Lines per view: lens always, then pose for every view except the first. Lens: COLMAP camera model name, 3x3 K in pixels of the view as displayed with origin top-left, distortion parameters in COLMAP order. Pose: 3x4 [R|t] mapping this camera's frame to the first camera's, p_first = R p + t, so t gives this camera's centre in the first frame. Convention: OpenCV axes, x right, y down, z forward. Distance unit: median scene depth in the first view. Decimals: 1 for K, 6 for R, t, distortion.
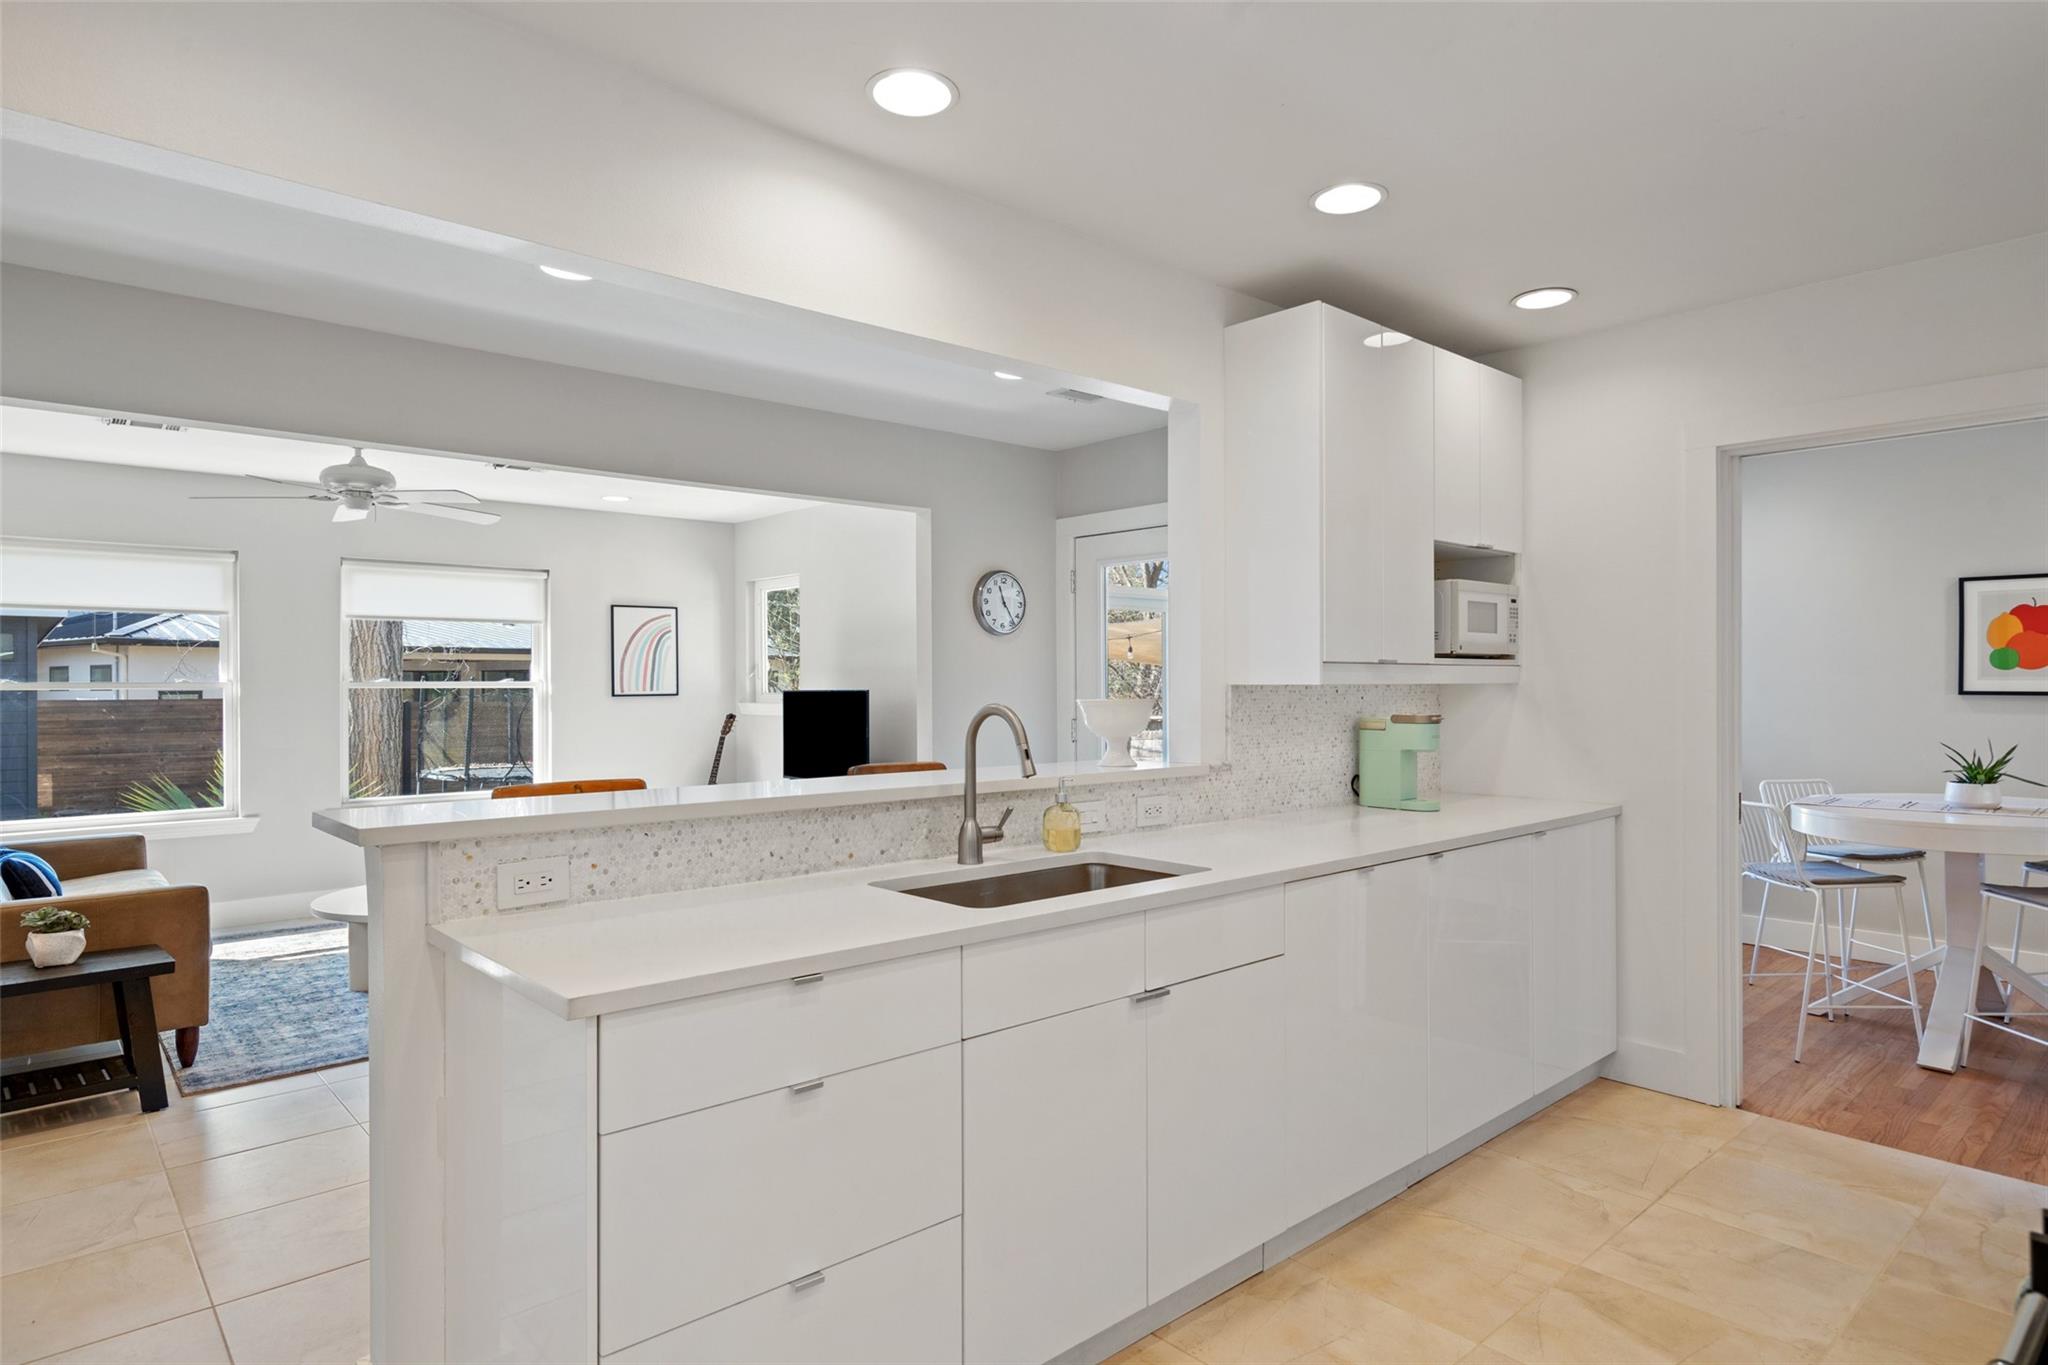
lens RADIAL K [[1142.6, 0, 1023.6], [0, 1142.6, 679.9], [0, 0, 1]] dist [0.004597, 0.002309]
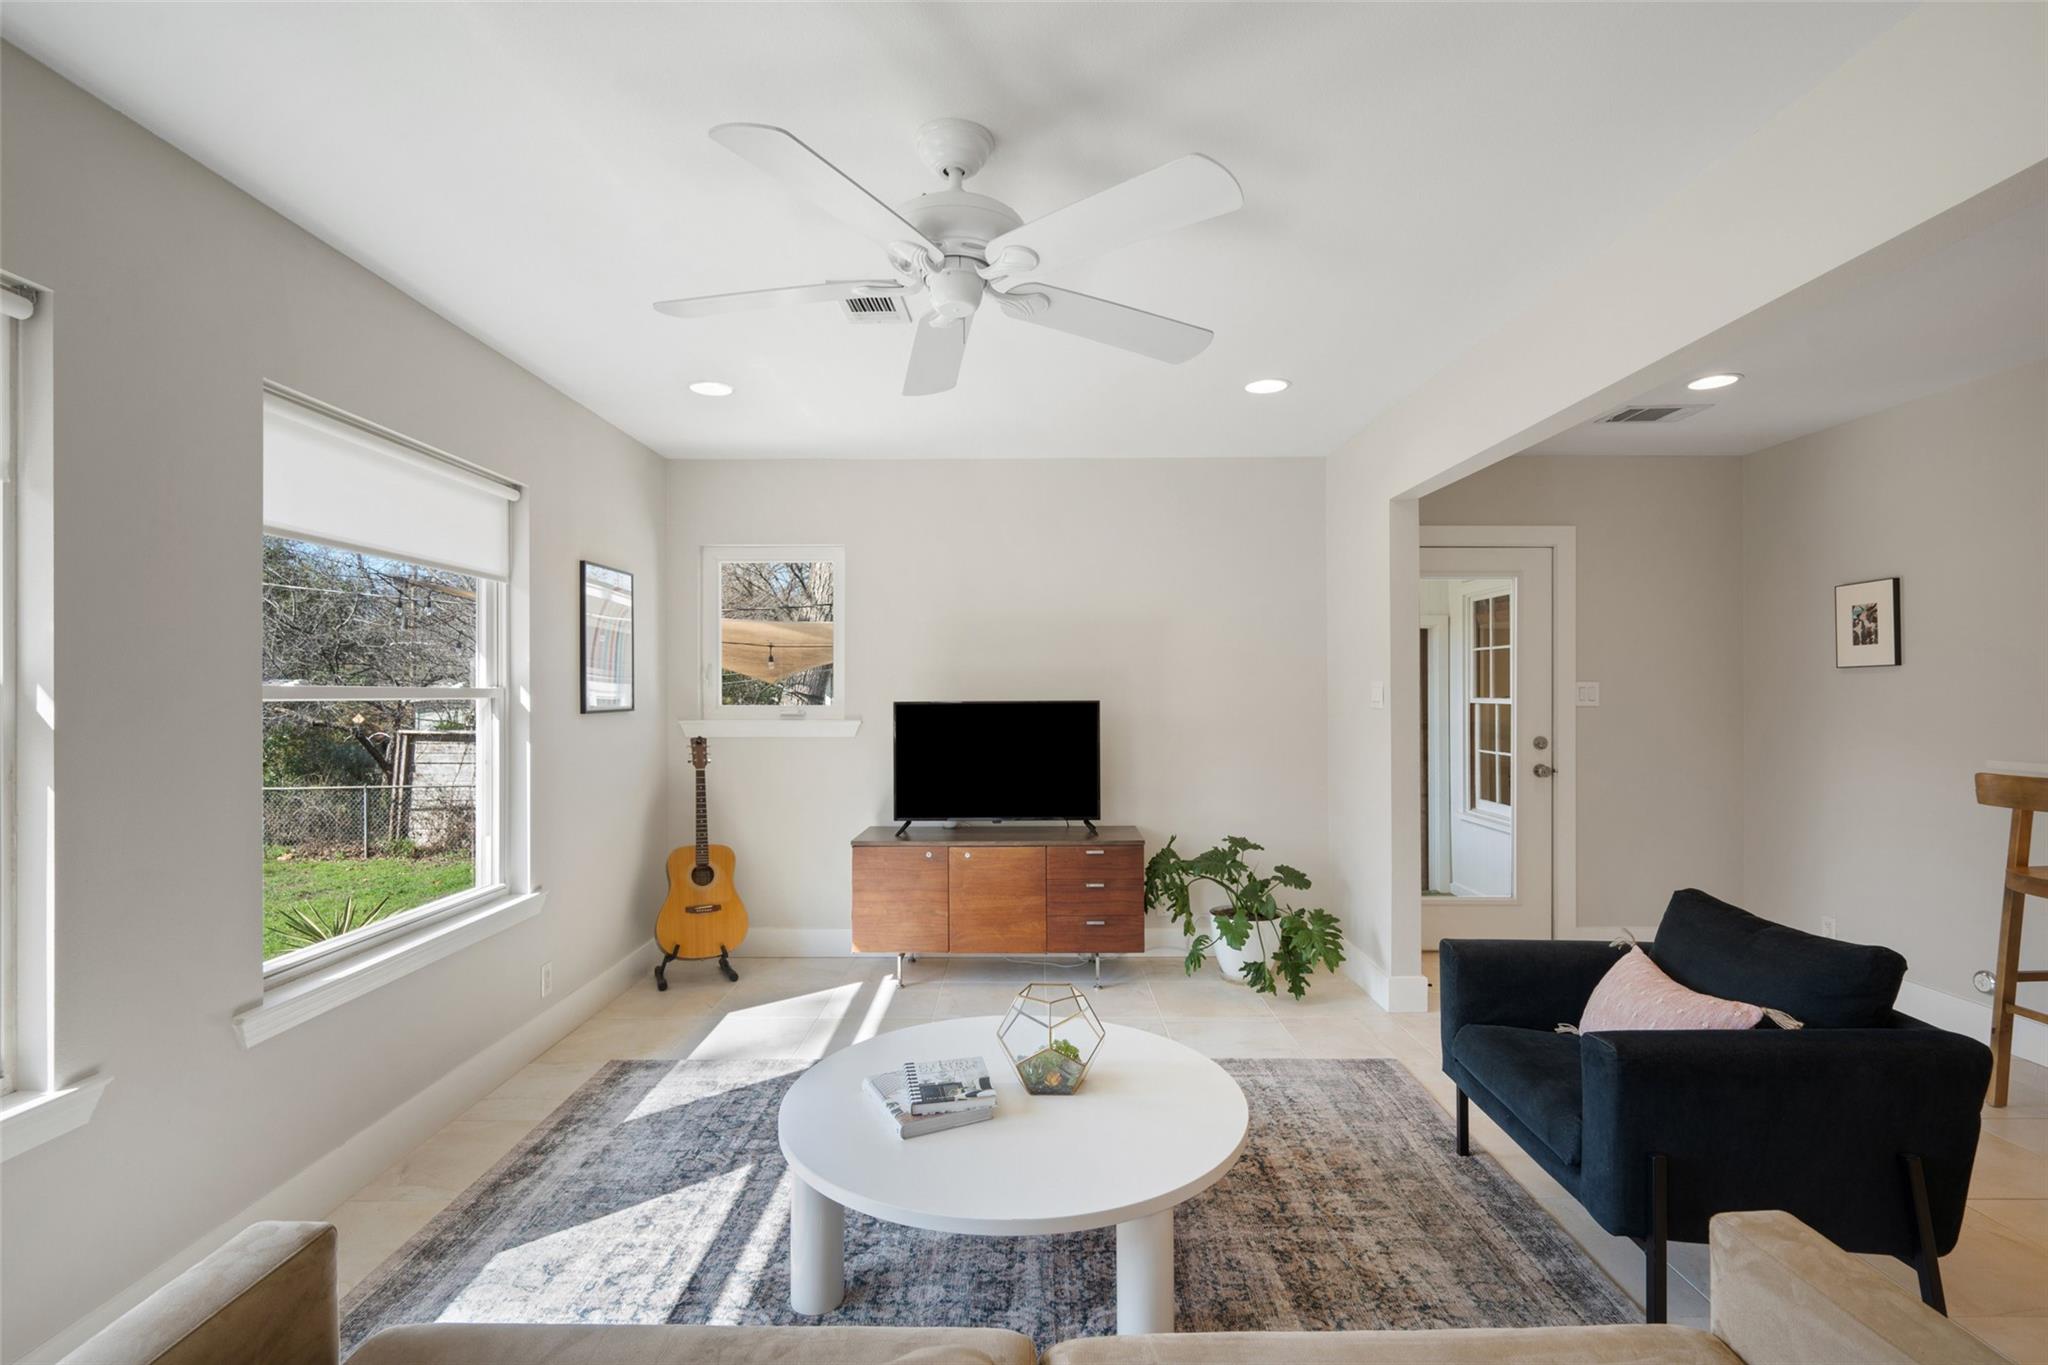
lens RADIAL K [[956.1, 0, 1022.1], [0, 956.1, 680.3], [0, 0, 1]] dist [-0.002066, 0.001403]
pose [[0.671797, 0.009975, 0.740668, -1.150059], [-0.002954, 0.999937, -0.010786, 0.003427], [-0.740730, 0.005058, 0.671784, 0.987011]]
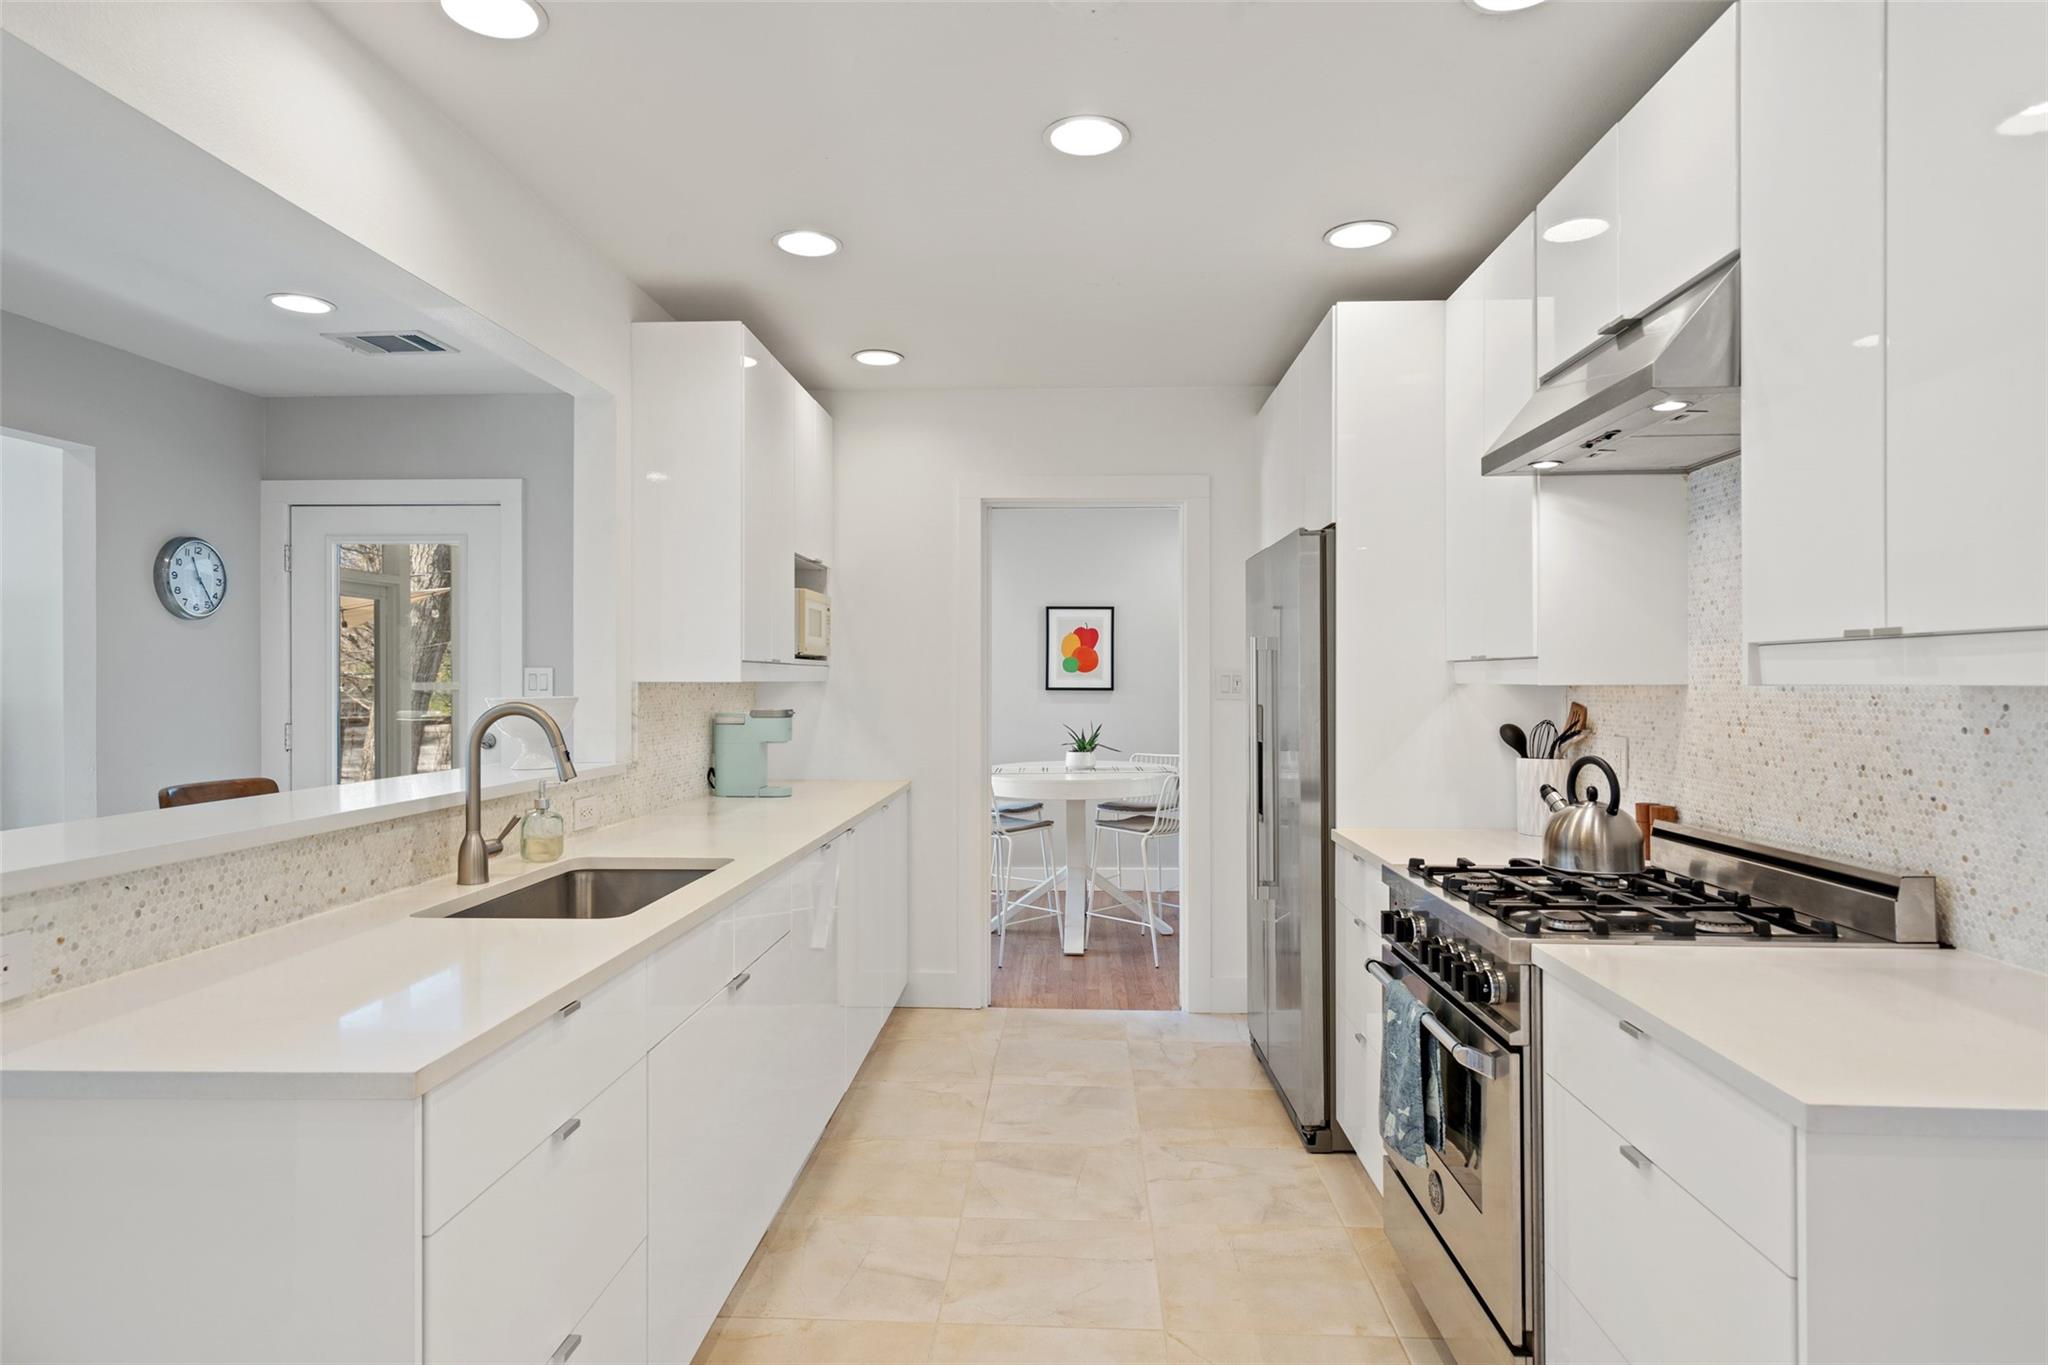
lens RADIAL K [[1142.6, 0, 1023.6], [0, 1142.6, 679.9], [0, 0, 1]] dist [0.004597, 0.002309]
pose [[0.704756, 0.002858, 0.709444, -0.251101], [-0.003539, 0.999994, -0.000512, 0.001533], [-0.709441, -0.002149, 0.704762, 0.051493]]
